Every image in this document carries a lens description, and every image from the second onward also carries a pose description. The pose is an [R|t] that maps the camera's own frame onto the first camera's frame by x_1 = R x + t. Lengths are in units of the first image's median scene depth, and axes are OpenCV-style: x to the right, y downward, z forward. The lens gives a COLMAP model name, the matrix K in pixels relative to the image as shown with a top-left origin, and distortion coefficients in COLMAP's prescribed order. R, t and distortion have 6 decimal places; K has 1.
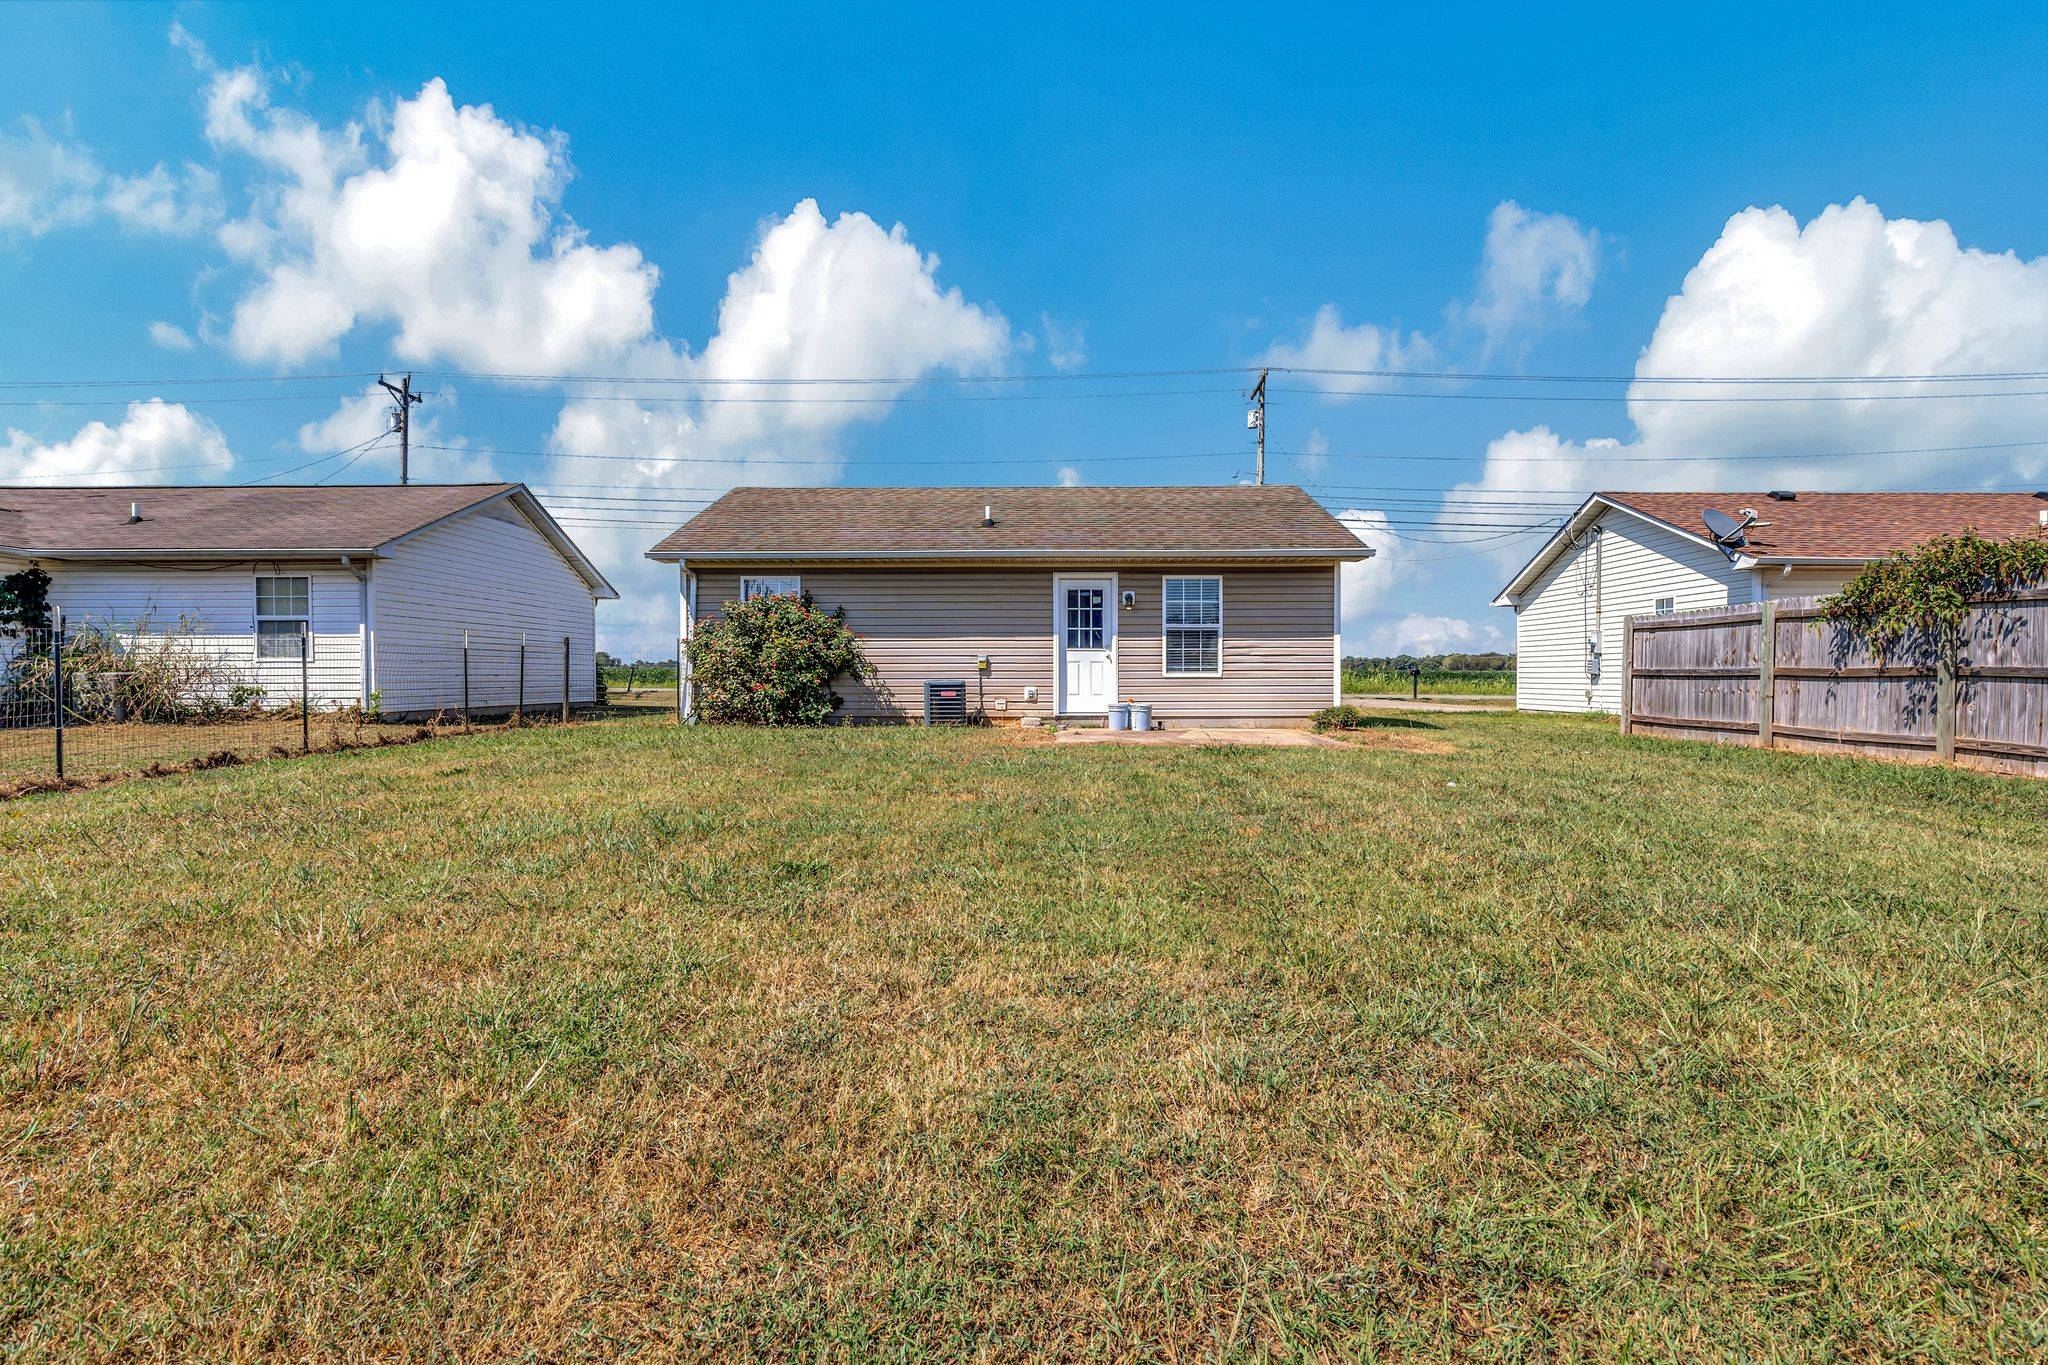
lens RADIAL K [[931.9, 0, 1040.5], [0, 931.9, 670.8], [0, 0, 1]] dist [0.013538, -0.012157]
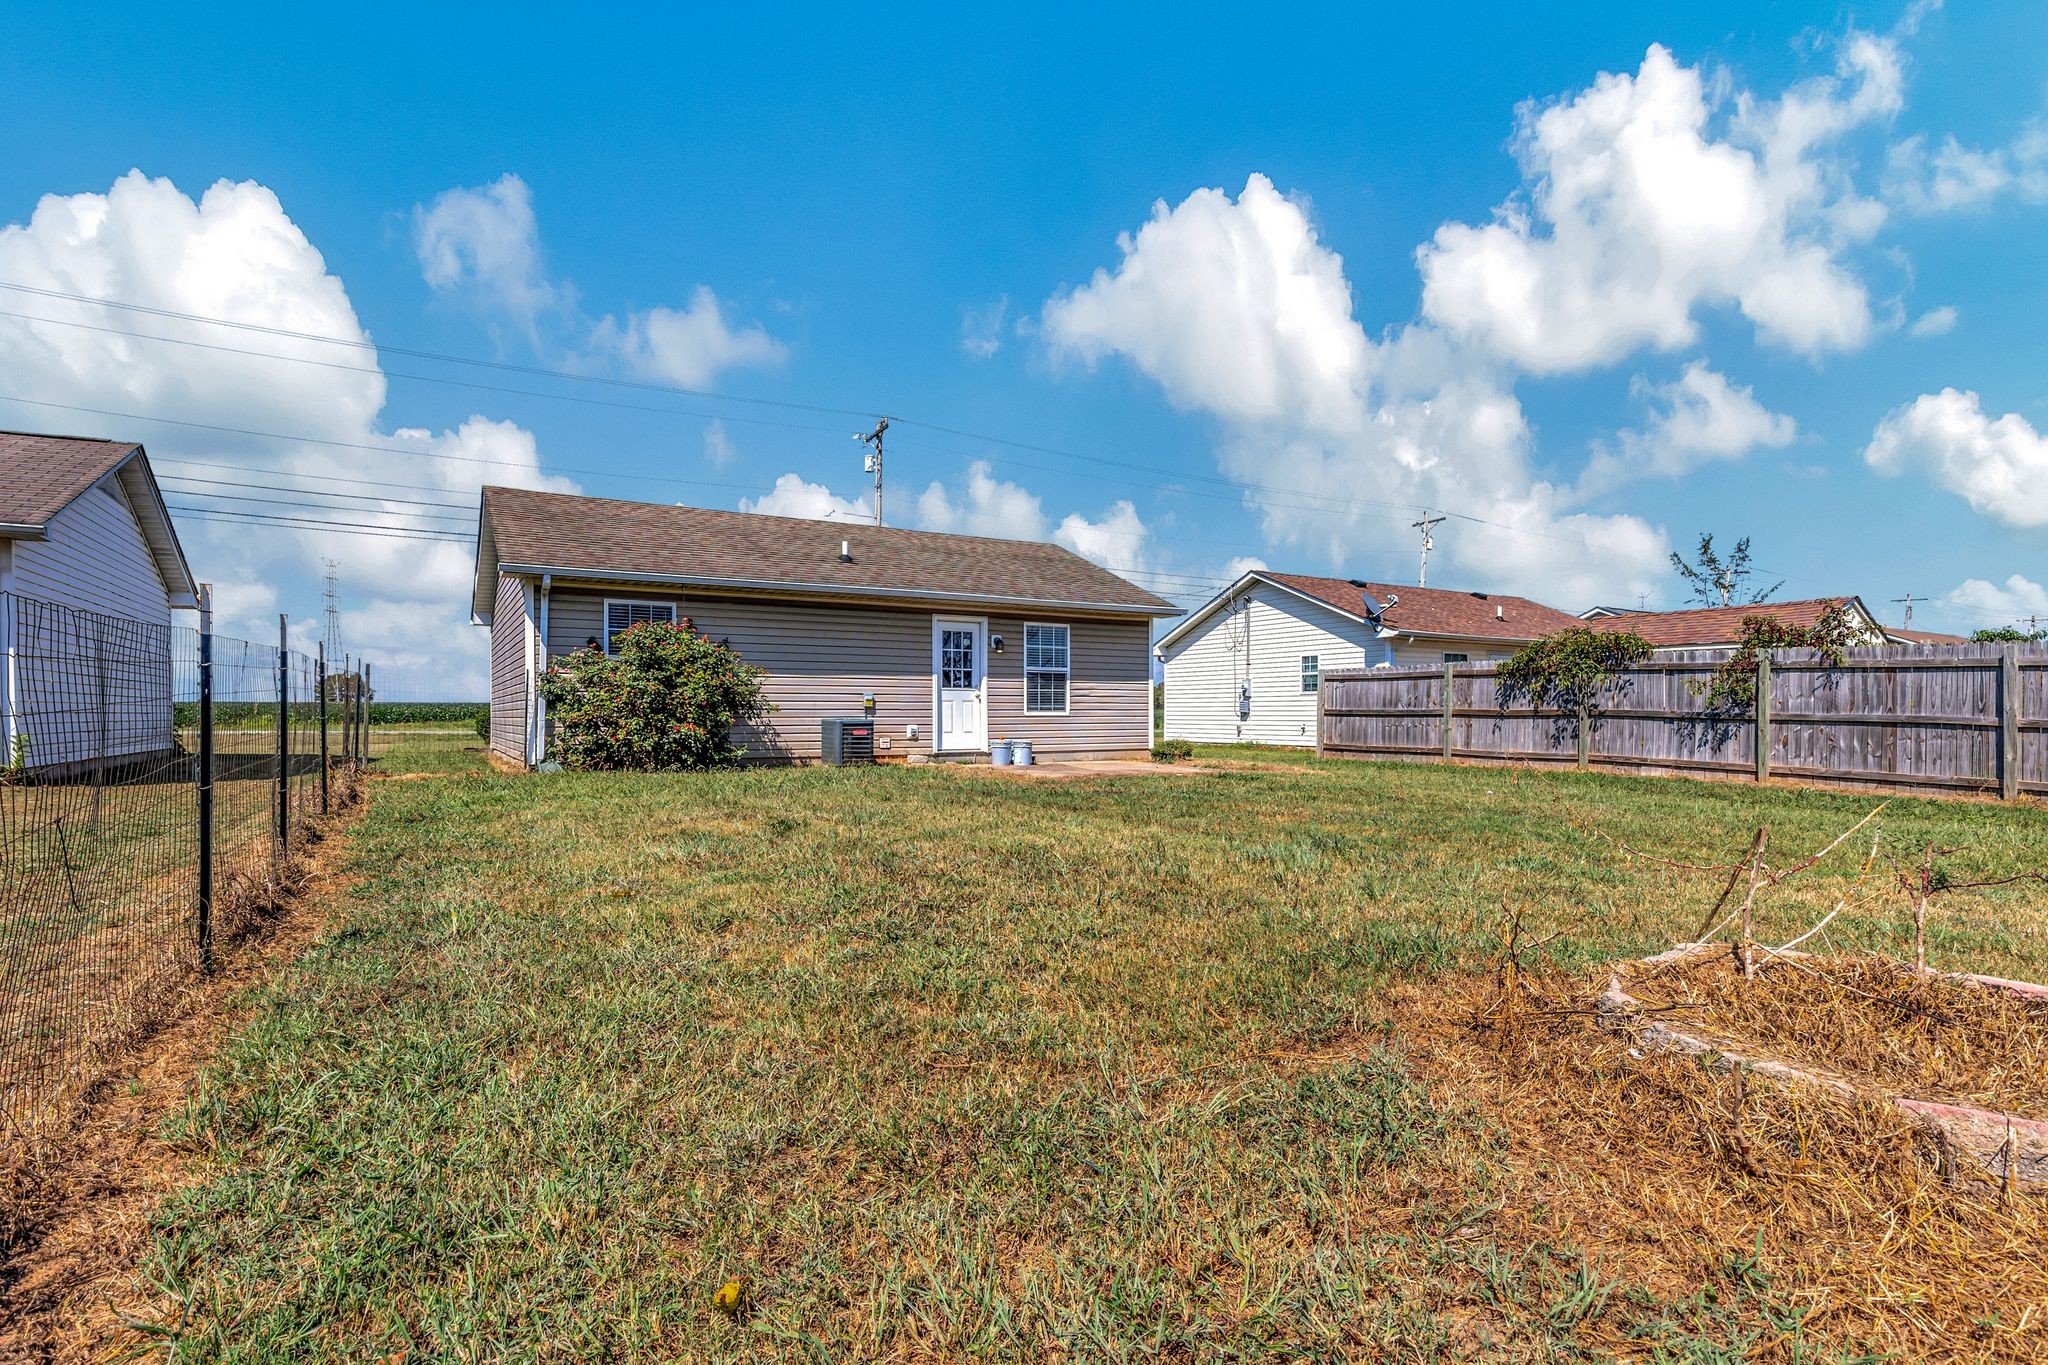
lens RADIAL K [[950.1, 0, 1022.8], [0, 950.1, 687.9], [0, 0, 1]] dist [0.002136, 0.000145]
pose [[0.866226, 0.014072, 0.499455, -0.424298], [-0.003835, 0.999761, -0.021516, -0.001531], [-0.499638, 0.016722, 0.866073, 0.043211]]
